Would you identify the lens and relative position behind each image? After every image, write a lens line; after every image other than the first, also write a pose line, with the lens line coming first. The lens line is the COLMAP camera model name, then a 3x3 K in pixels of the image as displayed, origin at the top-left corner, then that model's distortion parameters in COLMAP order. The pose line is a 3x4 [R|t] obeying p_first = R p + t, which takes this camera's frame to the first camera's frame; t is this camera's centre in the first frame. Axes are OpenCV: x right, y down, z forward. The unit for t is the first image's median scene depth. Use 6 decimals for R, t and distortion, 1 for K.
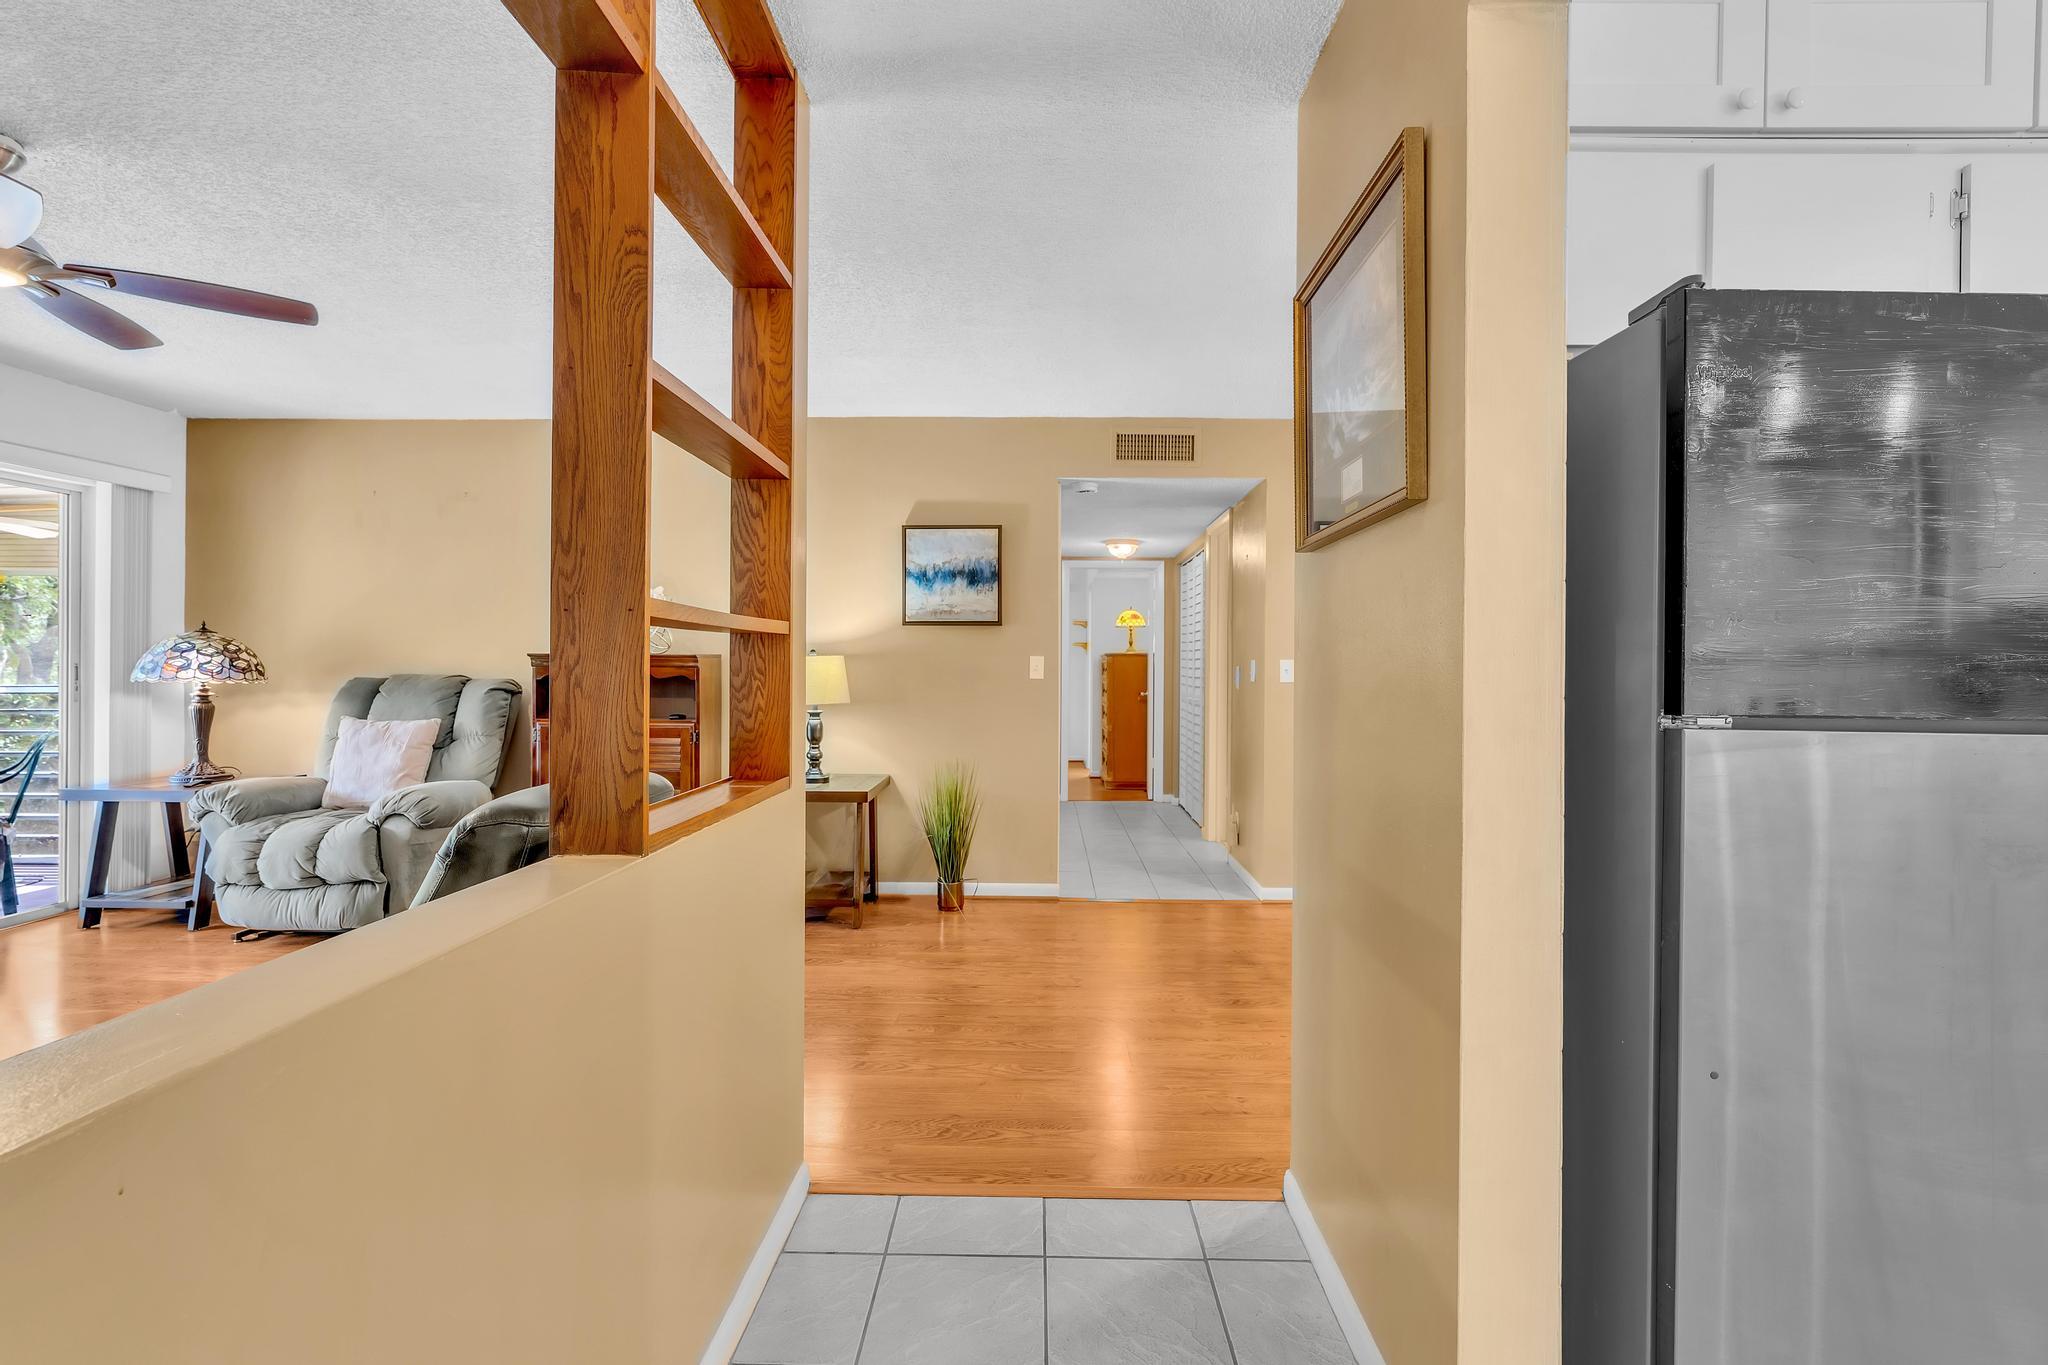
lens RADIAL K [[985.7, 0, 1021.3], [0, 985.7, 664.2], [0, 0, 1]] dist [-0.001984, -0.000023]
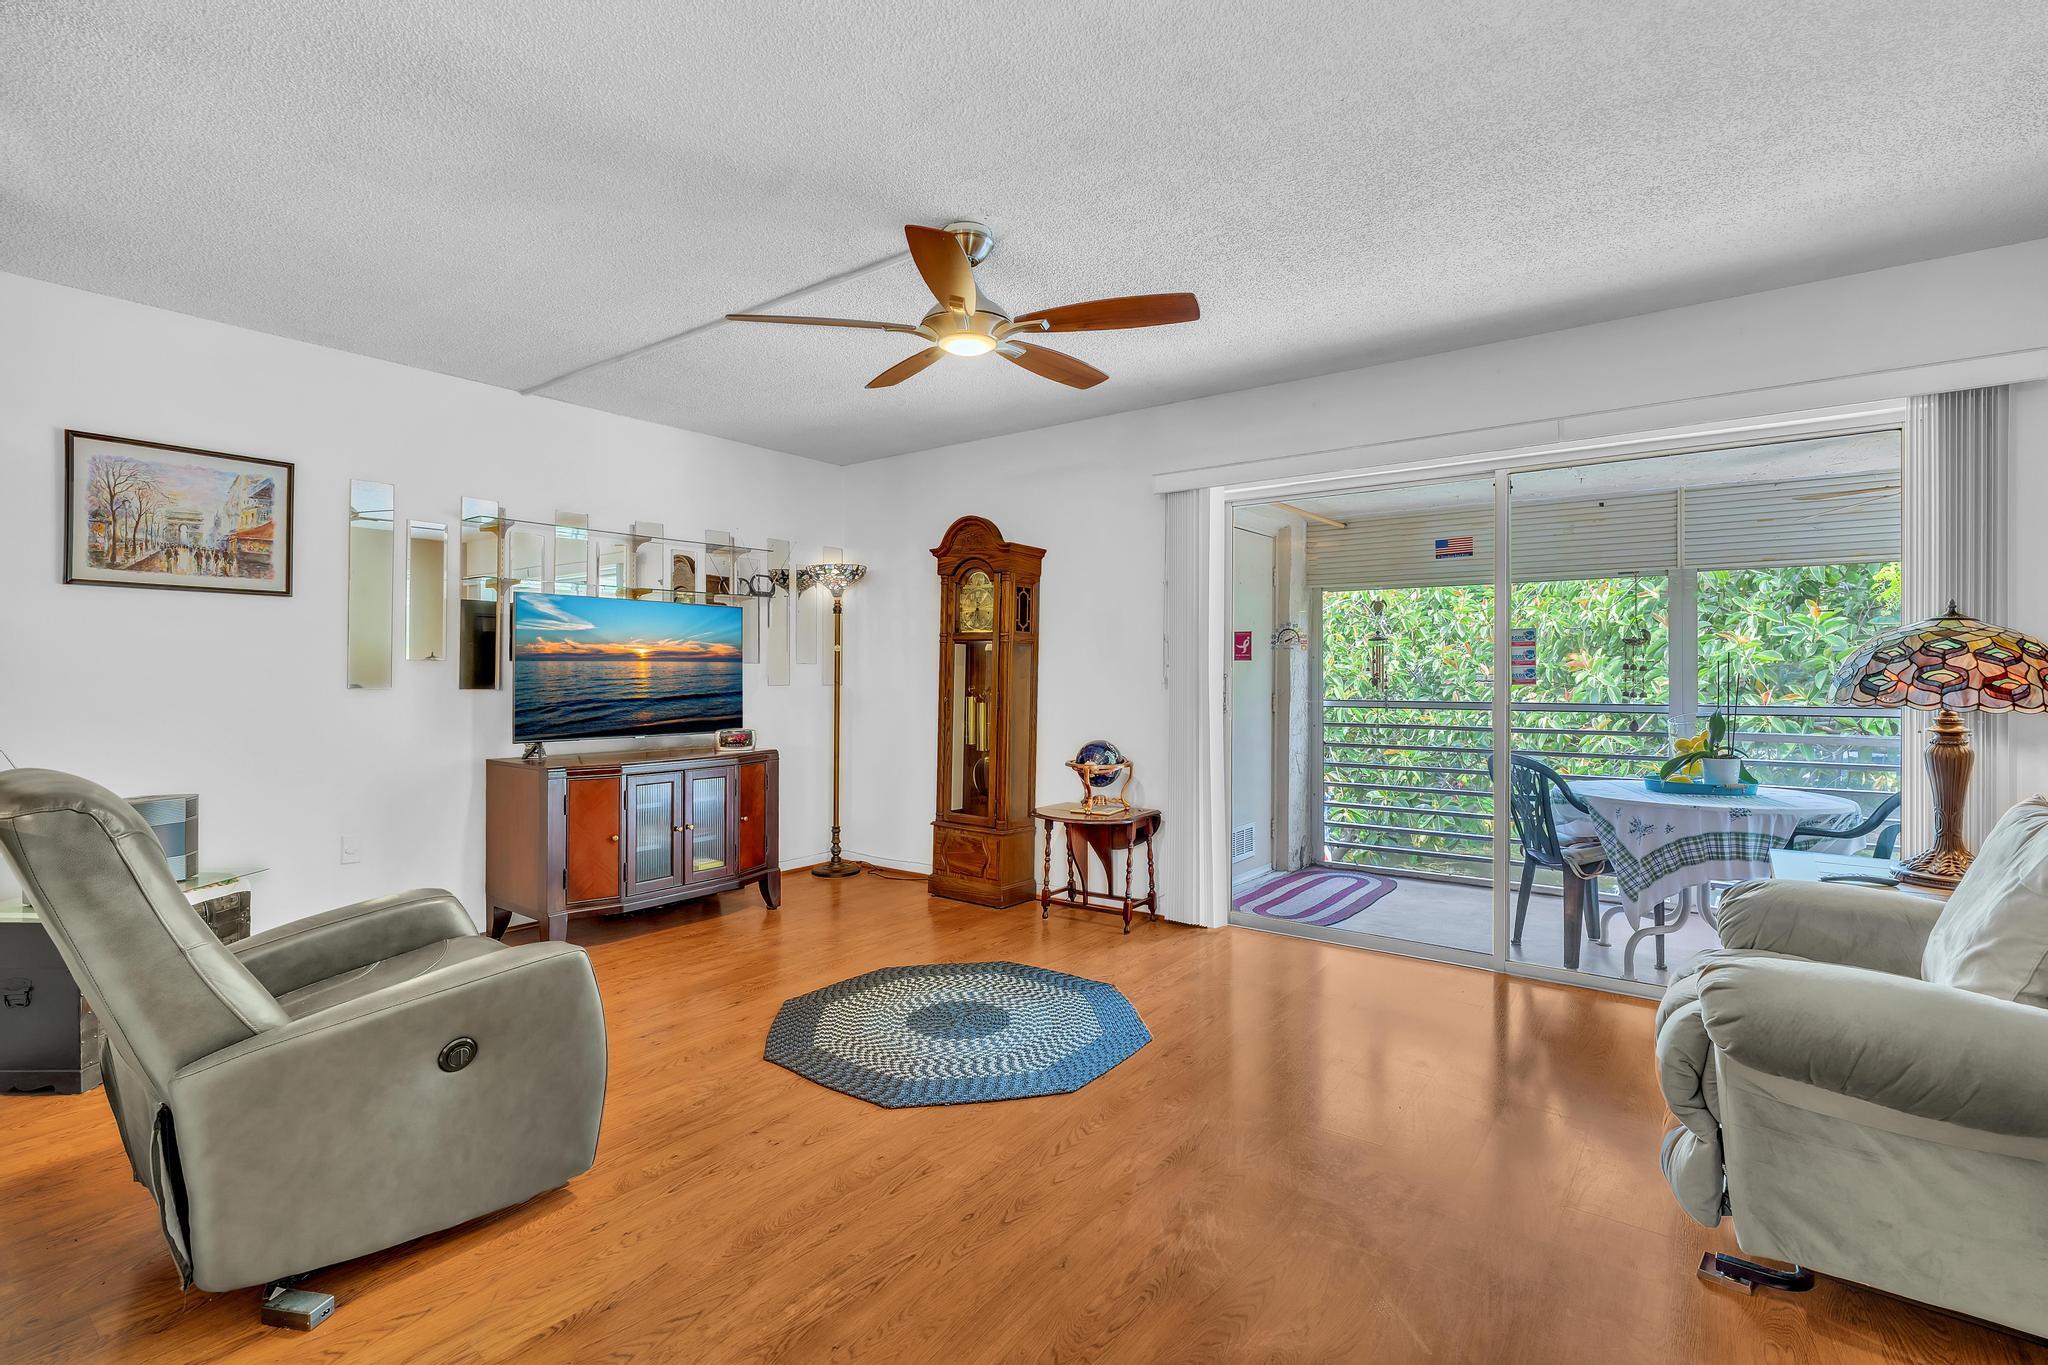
lens RADIAL K [[939.3, 0, 1025.0], [0, 939.3, 674.8], [0, 0, 1]] dist [-0.003691, -0.000502]
pose [[-0.578315, -0.003787, -0.815805, -0.081391], [-0.002911, 0.999992, -0.002578, 0.001724], [0.815809, 0.000884, -0.578321, 0.821009]]
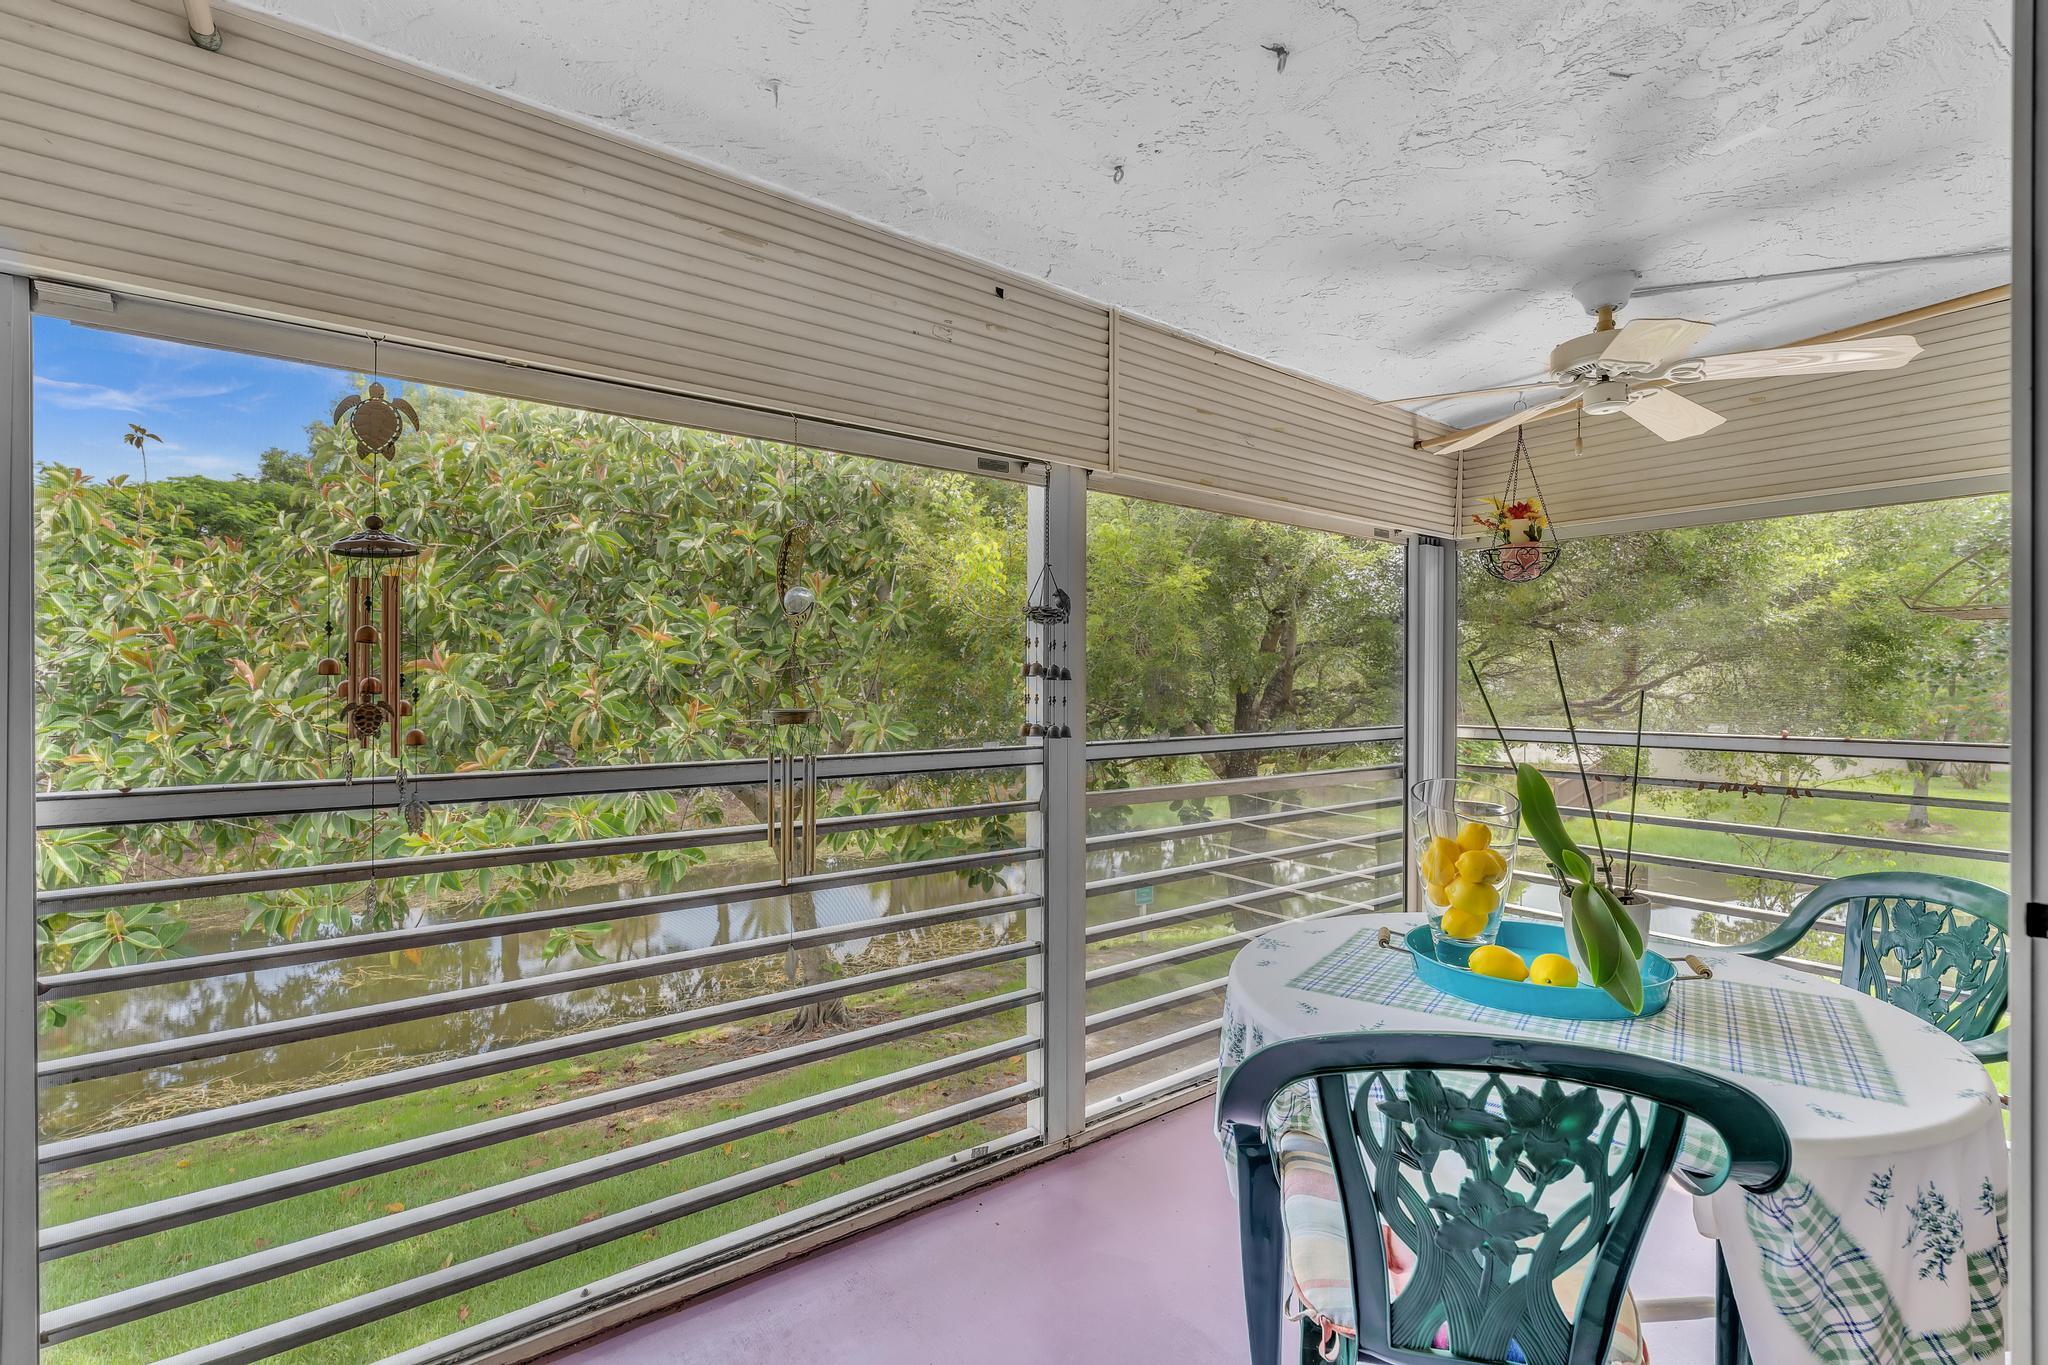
lens RADIAL K [[915.6, 0, 1024.0], [0, 915.6, 682.5], [0, 0, 1]] dist [-0.002160, 0.000531]
pose [[0.611633, 0.001253, -0.791141, -0.903343], [-0.003322, 0.999994, -0.000985, -0.005020], [0.791135, 0.003230, 0.611634, 0.500169]]
